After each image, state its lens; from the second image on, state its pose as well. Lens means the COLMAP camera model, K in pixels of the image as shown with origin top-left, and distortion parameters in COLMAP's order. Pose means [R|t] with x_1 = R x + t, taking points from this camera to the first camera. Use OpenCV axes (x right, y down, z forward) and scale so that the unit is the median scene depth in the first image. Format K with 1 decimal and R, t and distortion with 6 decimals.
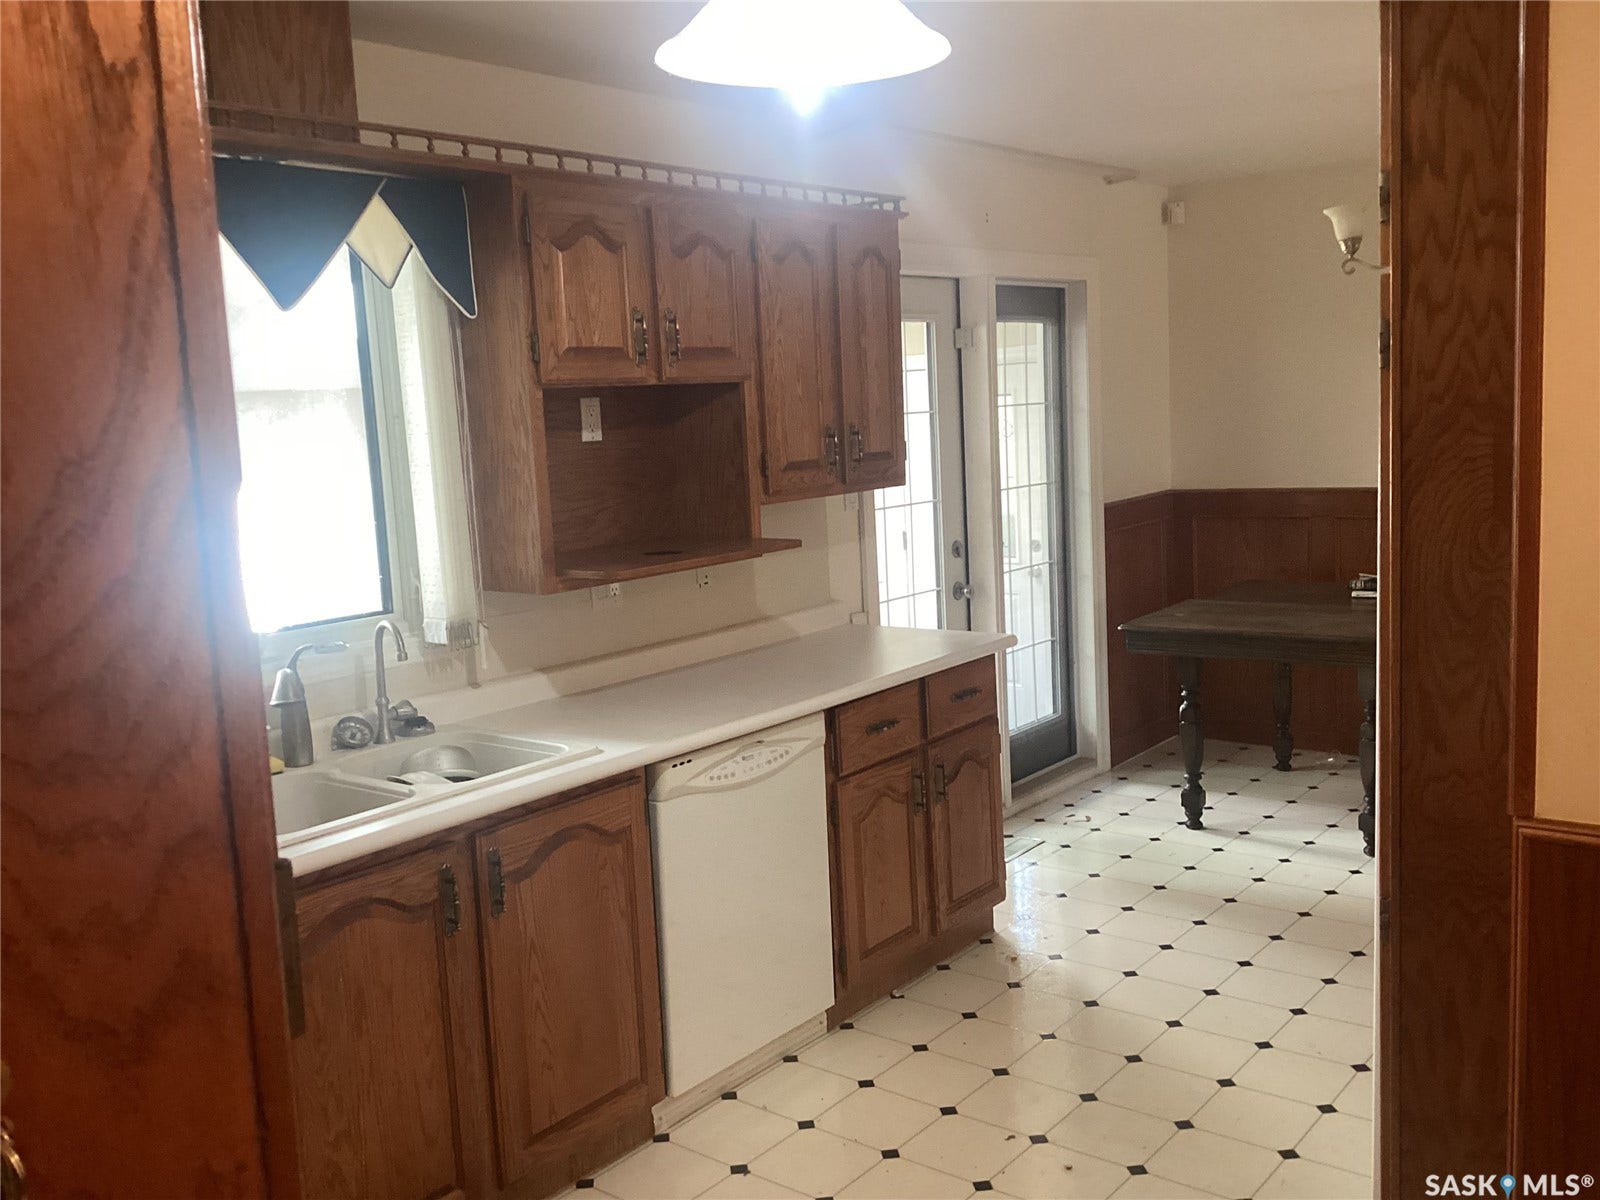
lens RADIAL K [[1465.3, 0, 753.3], [0, 1465.3, 603.2], [0, 0, 1]] dist [0.102103, -0.189462]
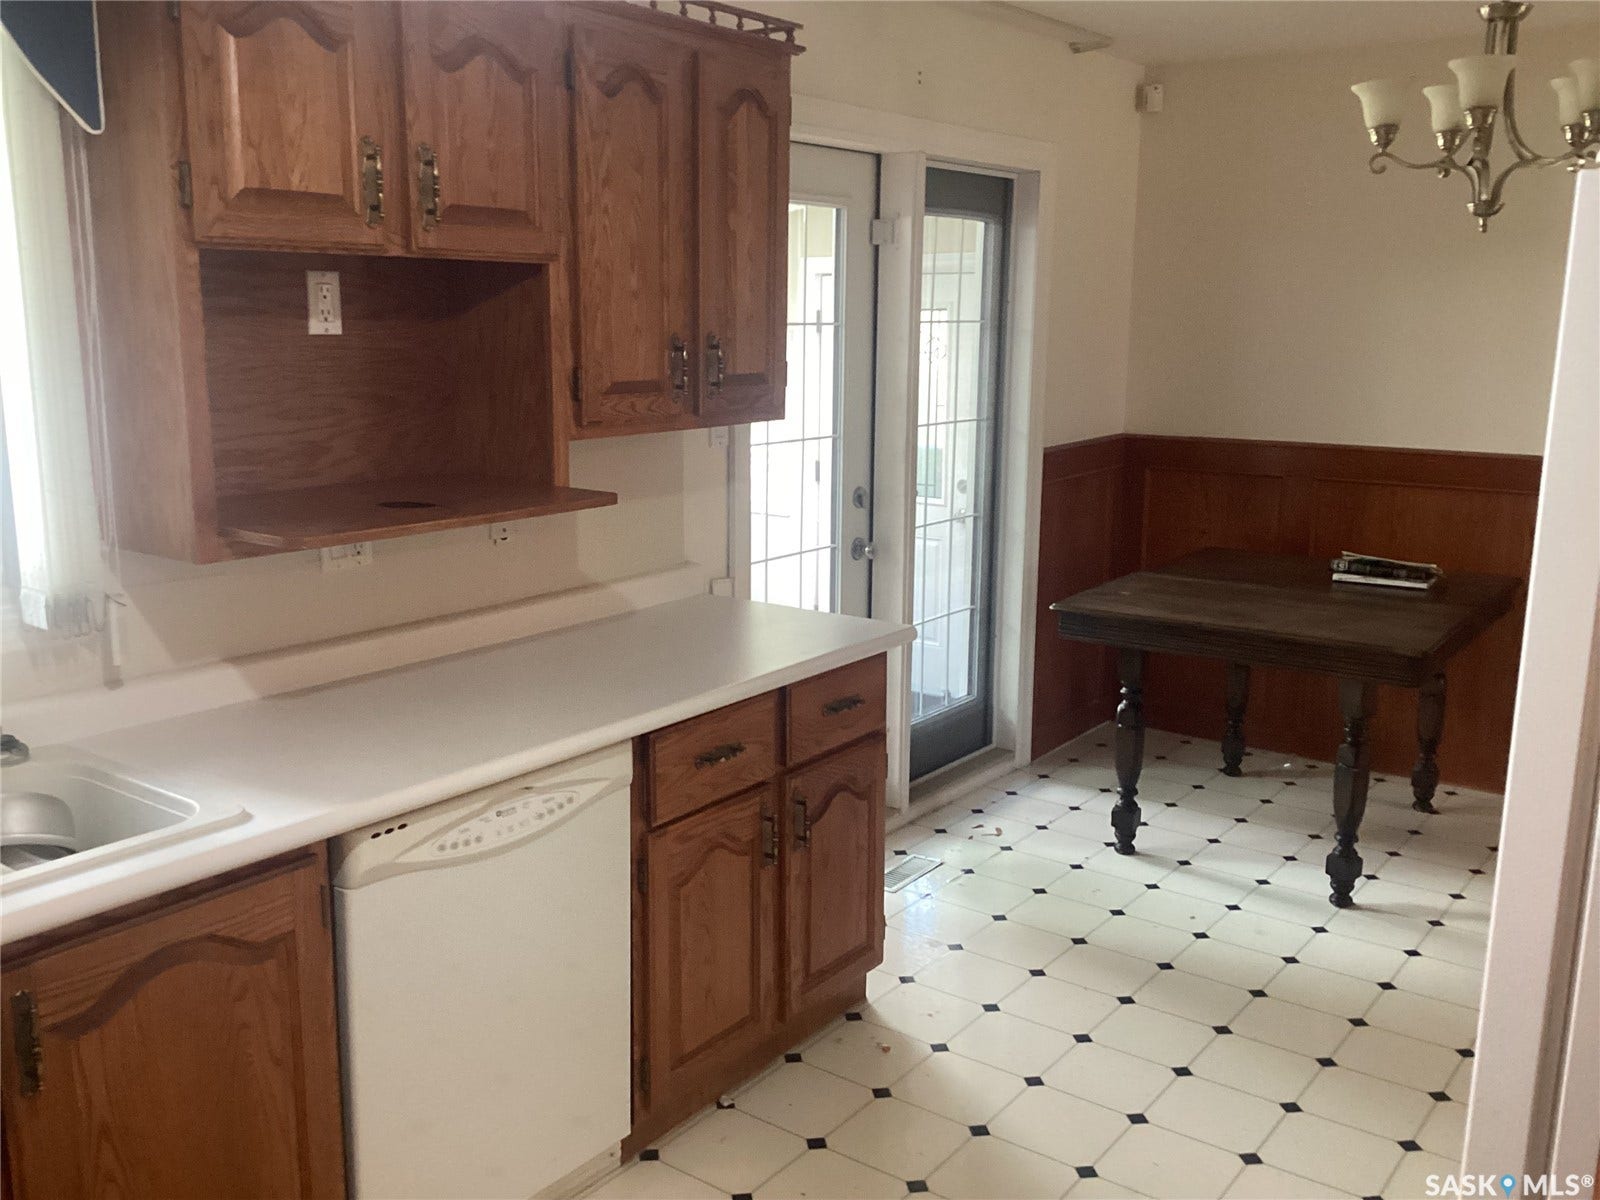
lens RADIAL K [[1465.3, 0, 753.3], [0, 1465.3, 603.2], [0, 0, 1]] dist [0.102103, -0.189462]
pose [[0.997736, 0.050867, 0.043986, 0.062075], [-0.053563, 0.996610, 0.062442, -0.033889], [-0.040661, -0.064656, 0.997079, 0.251959]]
